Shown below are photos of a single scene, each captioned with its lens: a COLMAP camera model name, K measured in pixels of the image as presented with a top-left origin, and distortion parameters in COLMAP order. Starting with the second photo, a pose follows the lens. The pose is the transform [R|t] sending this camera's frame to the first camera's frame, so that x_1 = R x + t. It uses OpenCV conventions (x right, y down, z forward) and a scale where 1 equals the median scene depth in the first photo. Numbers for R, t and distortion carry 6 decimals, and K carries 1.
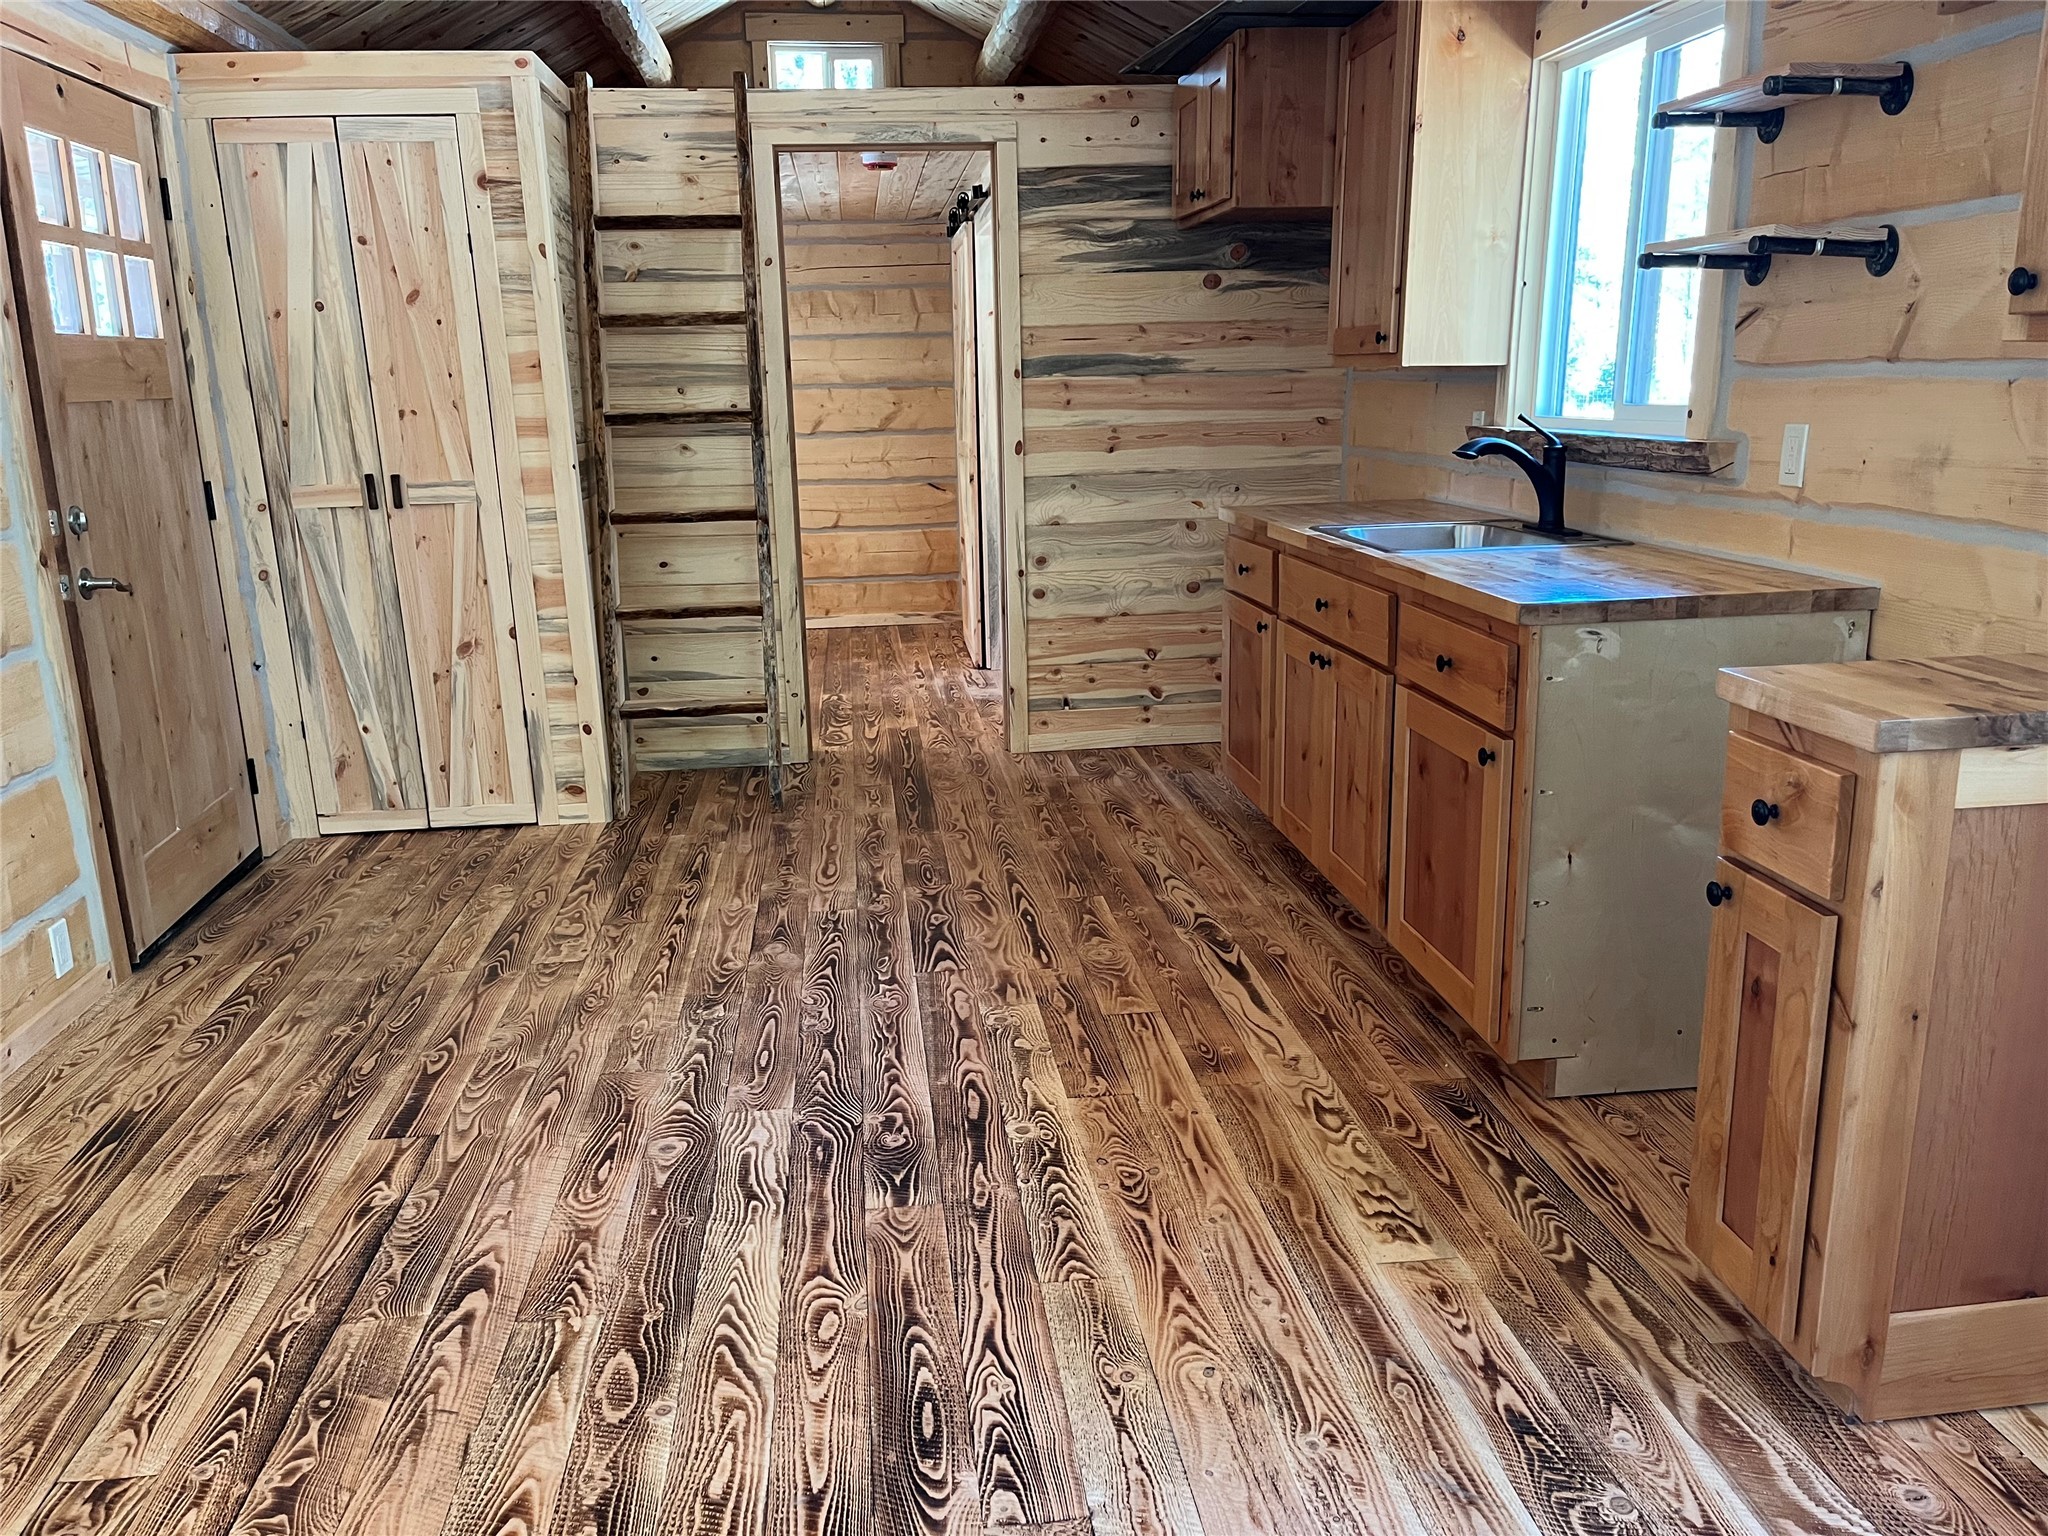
lens RADIAL K [[1548.2, 0, 1018.4], [0, 1548.2, 766.0], [0, 0, 1]] dist [0.065717, -0.094321]
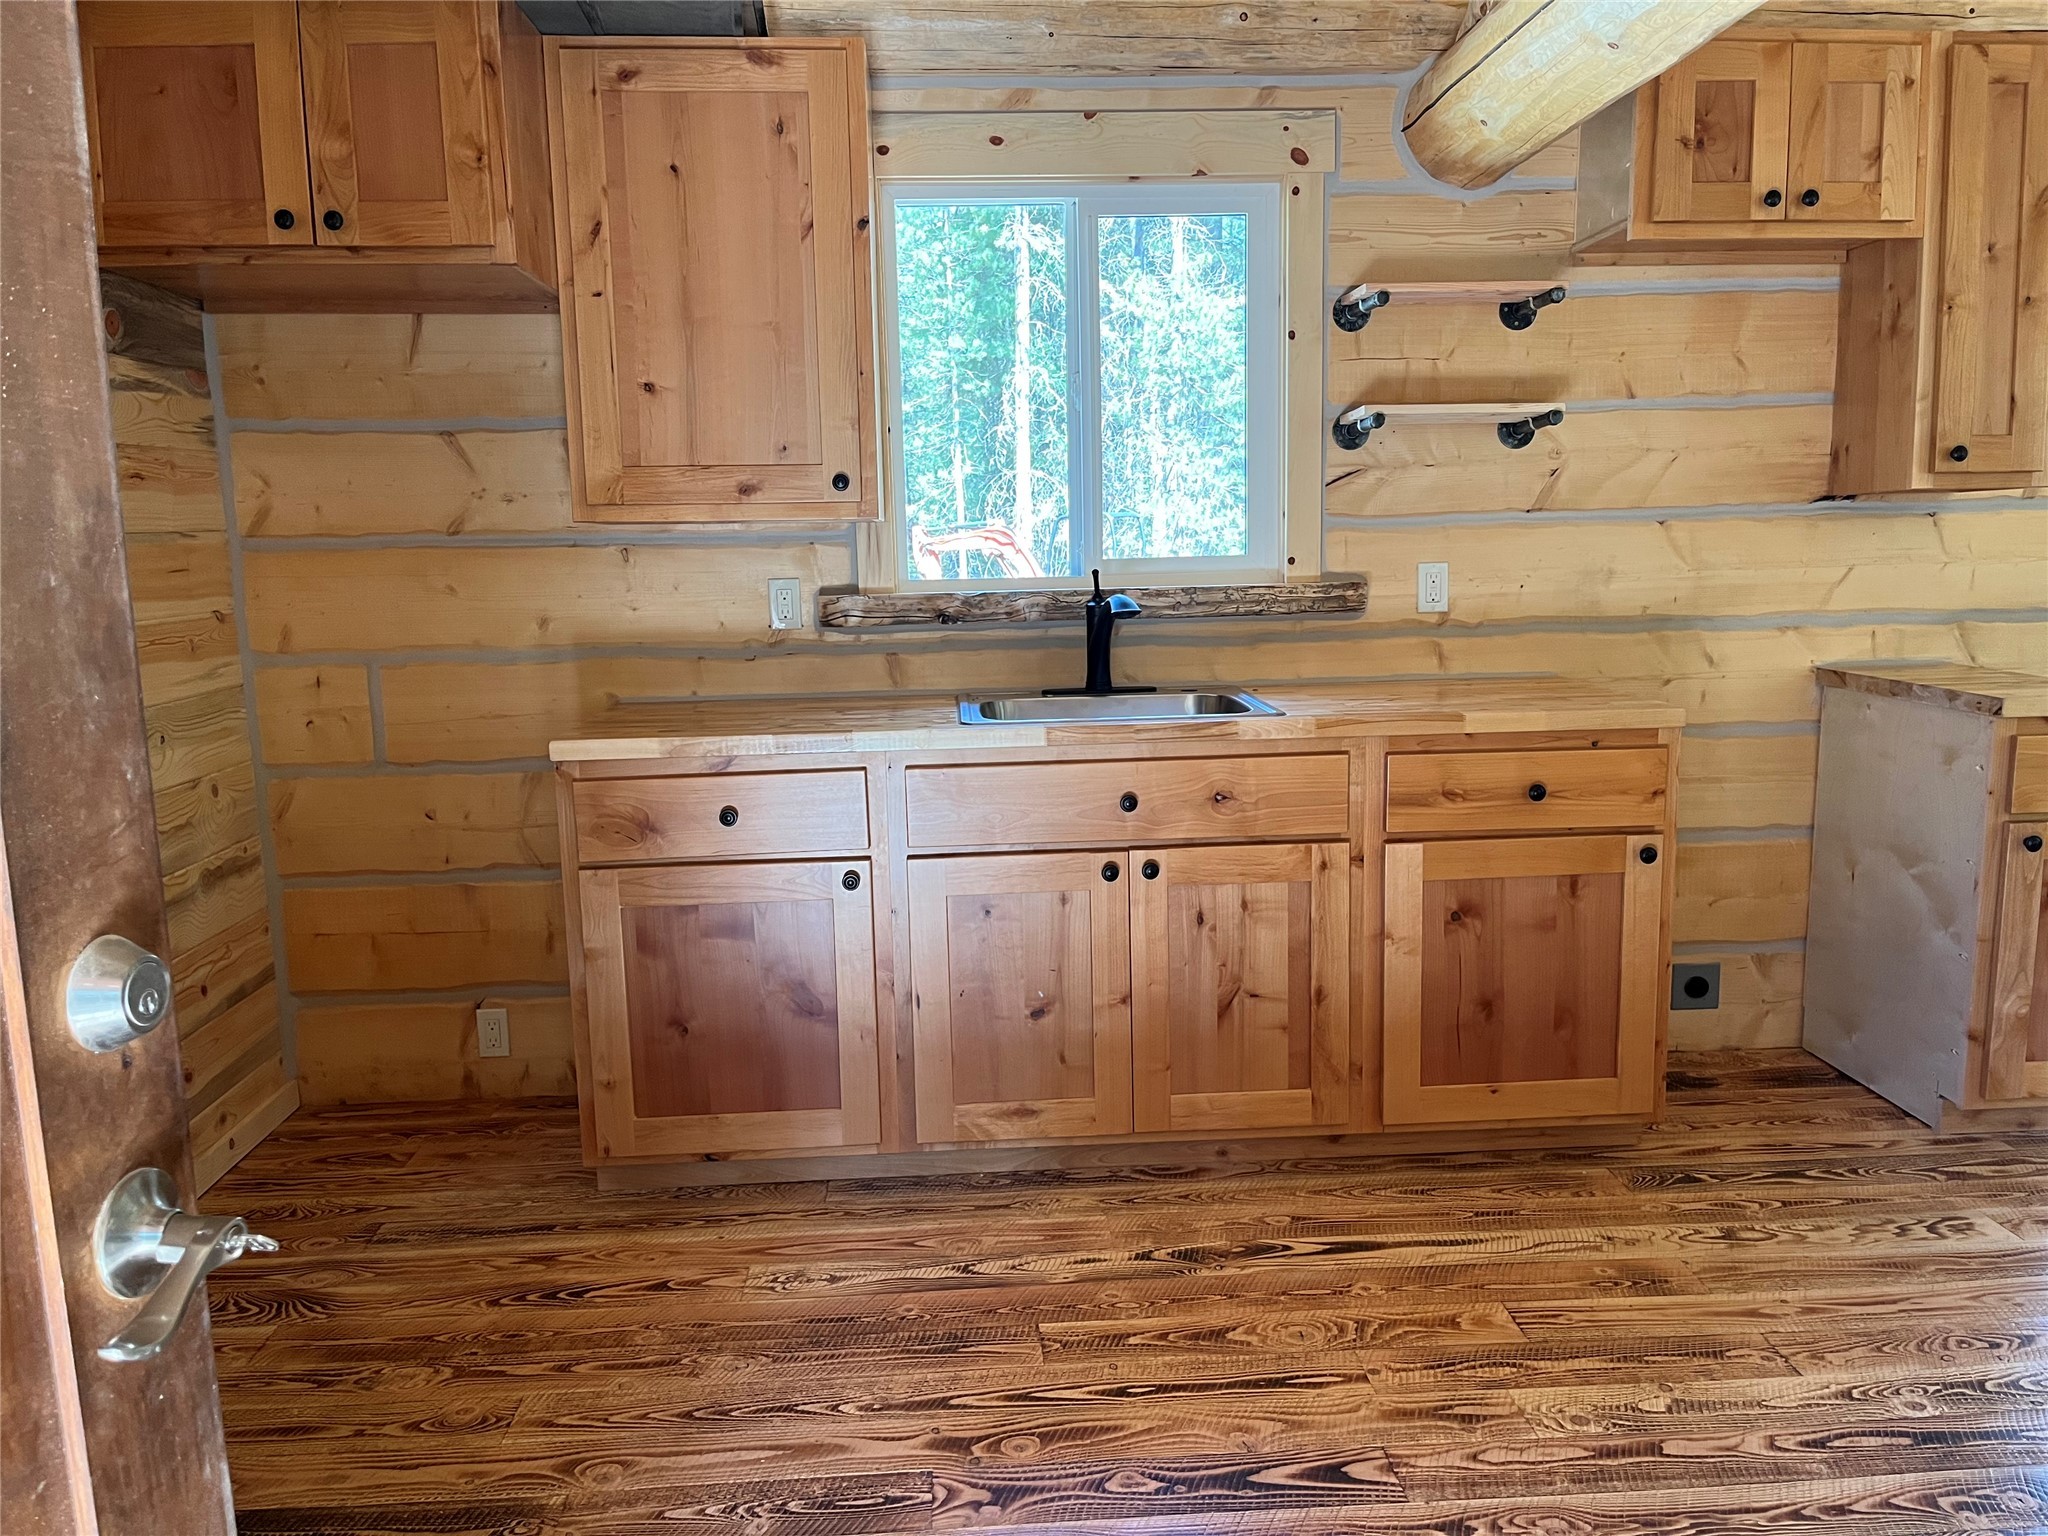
lens RADIAL K [[1548.2, 0, 1019.1], [0, 1548.2, 777.7], [0, 0, 1]] dist [0.065717, -0.094321]
pose [[0.057557, -0.138050, 0.988752, -0.718446], [0.262663, 0.957595, 0.118410, -0.273056], [-0.963169, 0.252893, 0.091376, 1.185915]]
